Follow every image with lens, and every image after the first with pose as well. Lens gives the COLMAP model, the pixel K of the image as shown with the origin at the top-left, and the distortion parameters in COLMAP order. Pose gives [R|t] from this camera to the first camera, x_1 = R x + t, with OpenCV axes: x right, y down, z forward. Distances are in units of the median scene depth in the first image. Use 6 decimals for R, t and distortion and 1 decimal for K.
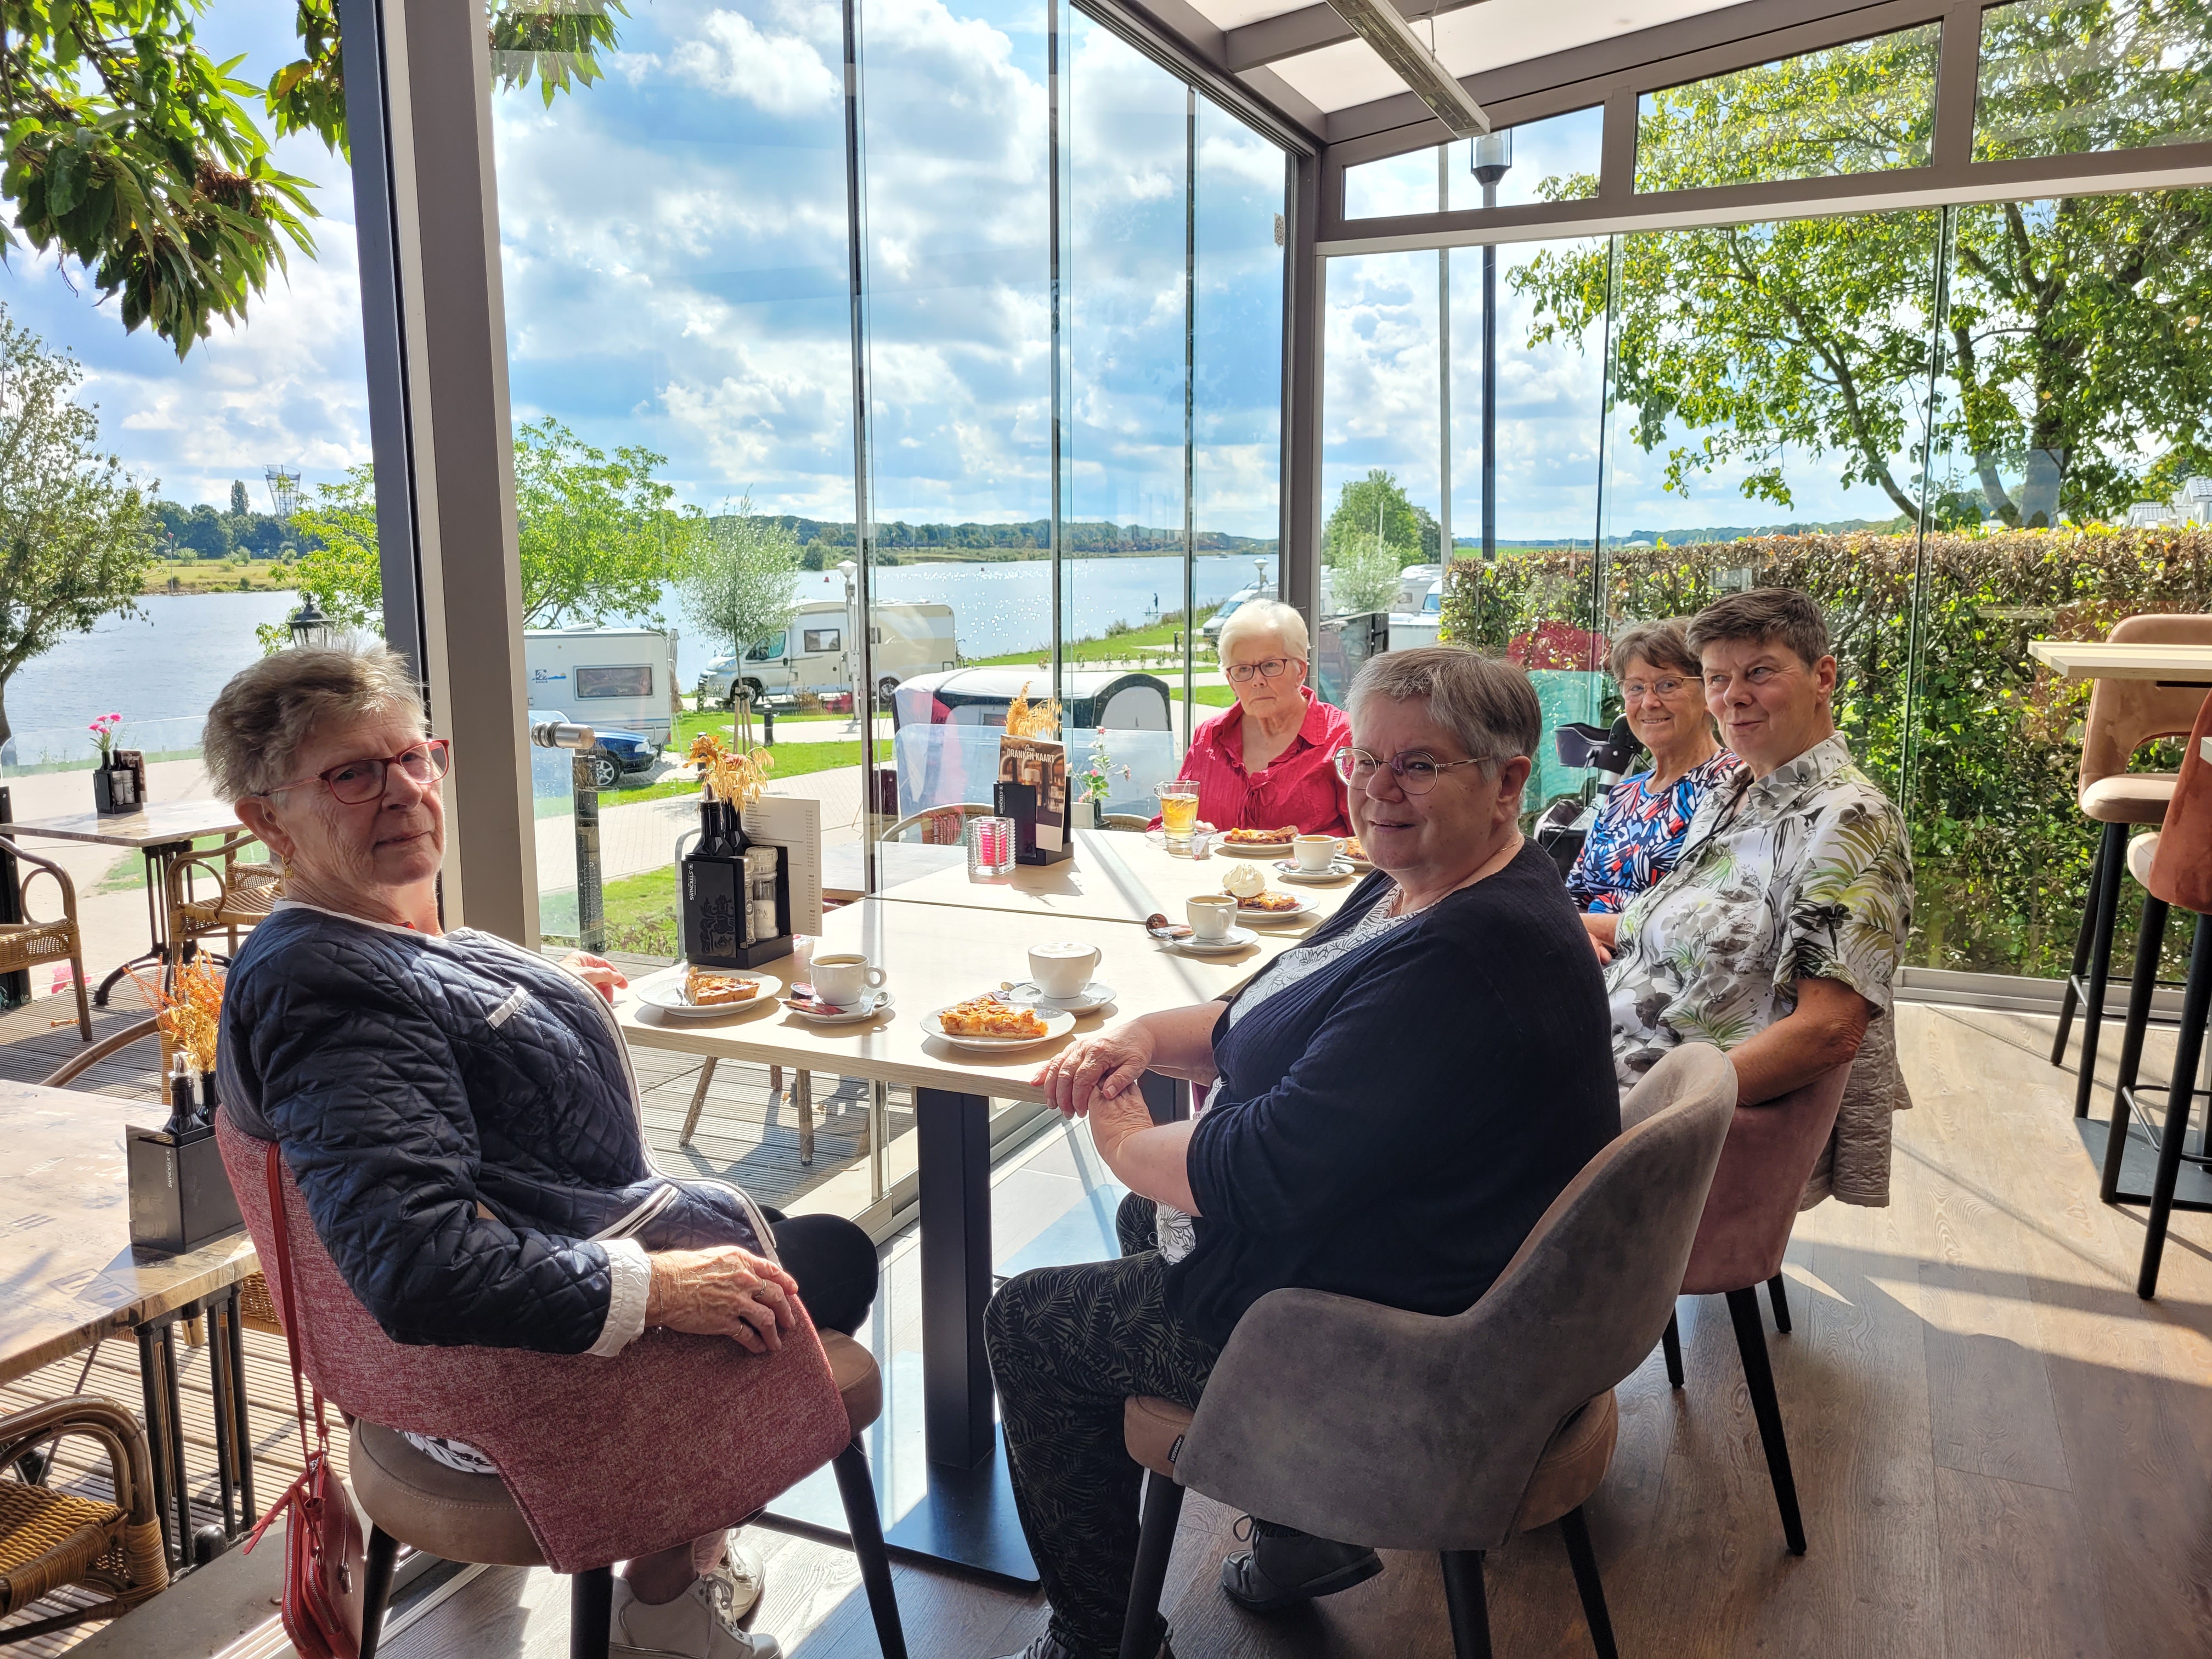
lens RADIAL K [[1637.8, 0, 1106.0], [0, 1637.8, 829.5], [0, 0, 1]] dist [-0.004948, -0.005539]
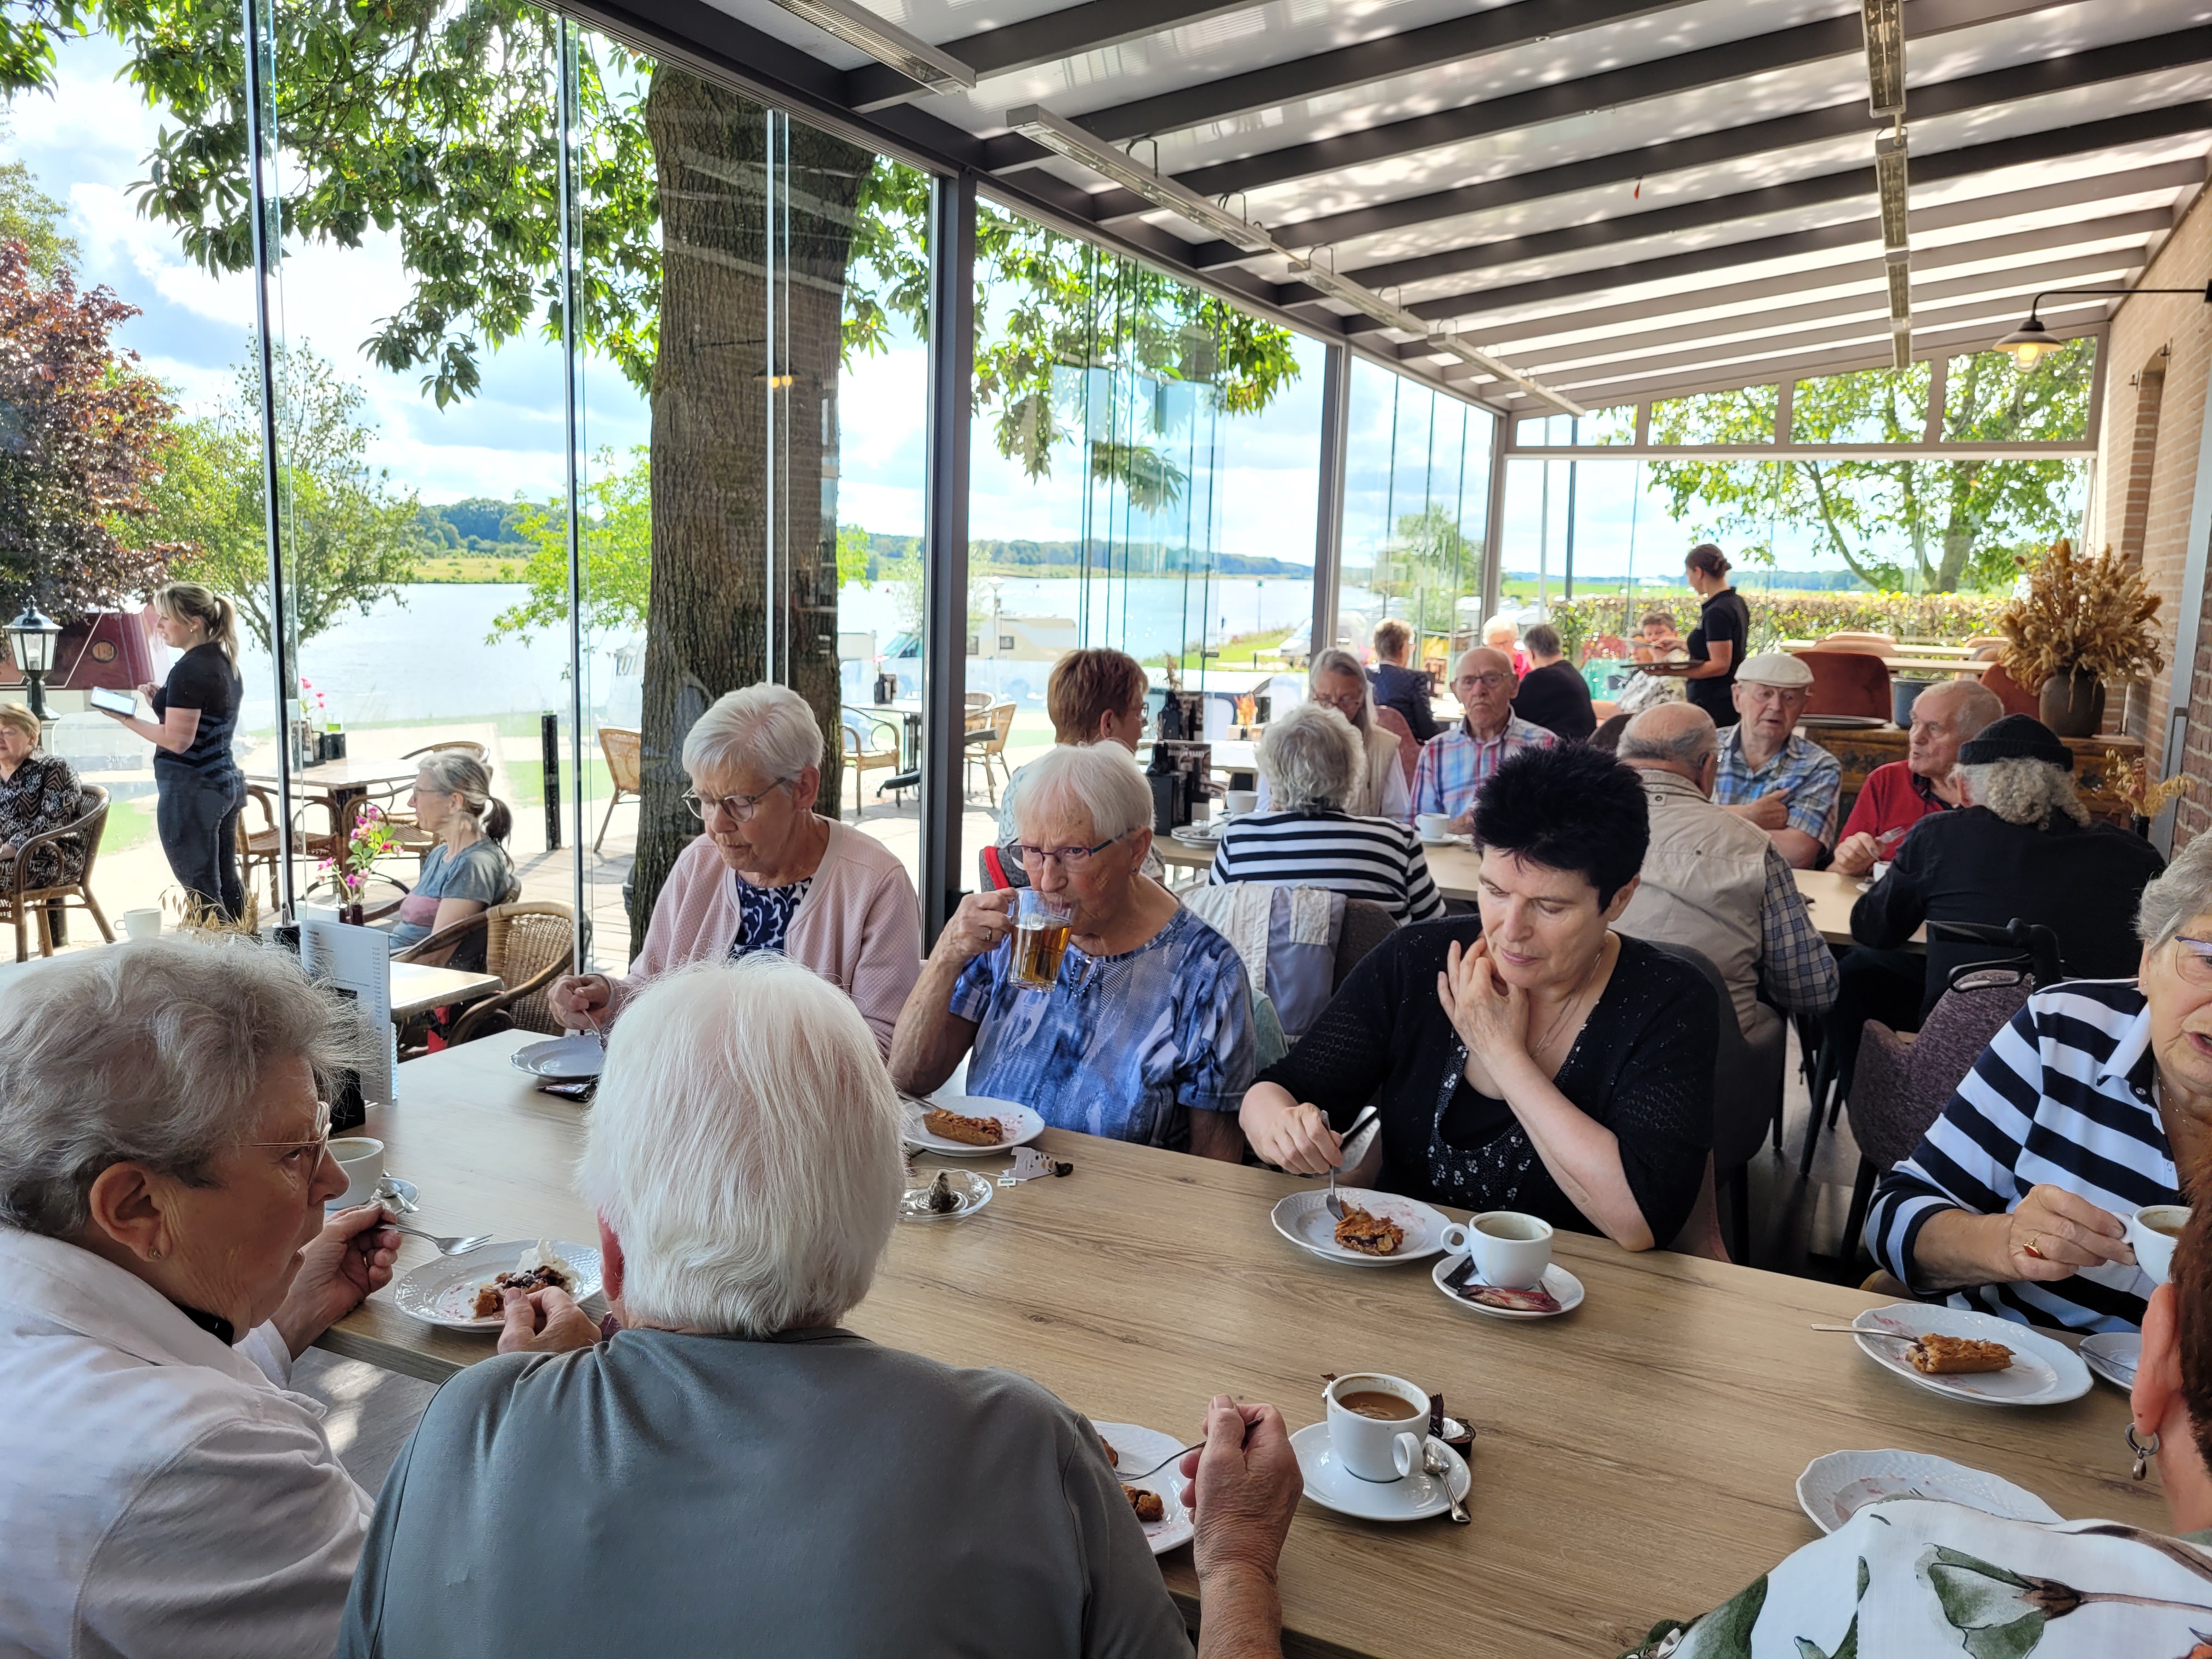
lens RADIAL K [[1637.8, 0, 1106.0], [0, 1637.8, 829.5], [0, 0, 1]] dist [-0.004948, -0.005539]
pose [[0.999061, 0.037420, -0.021835, -0.113805], [-0.037666, 0.999230, -0.010993, 0.062999], [0.021407, 0.011805, 0.999701, -0.403273]]
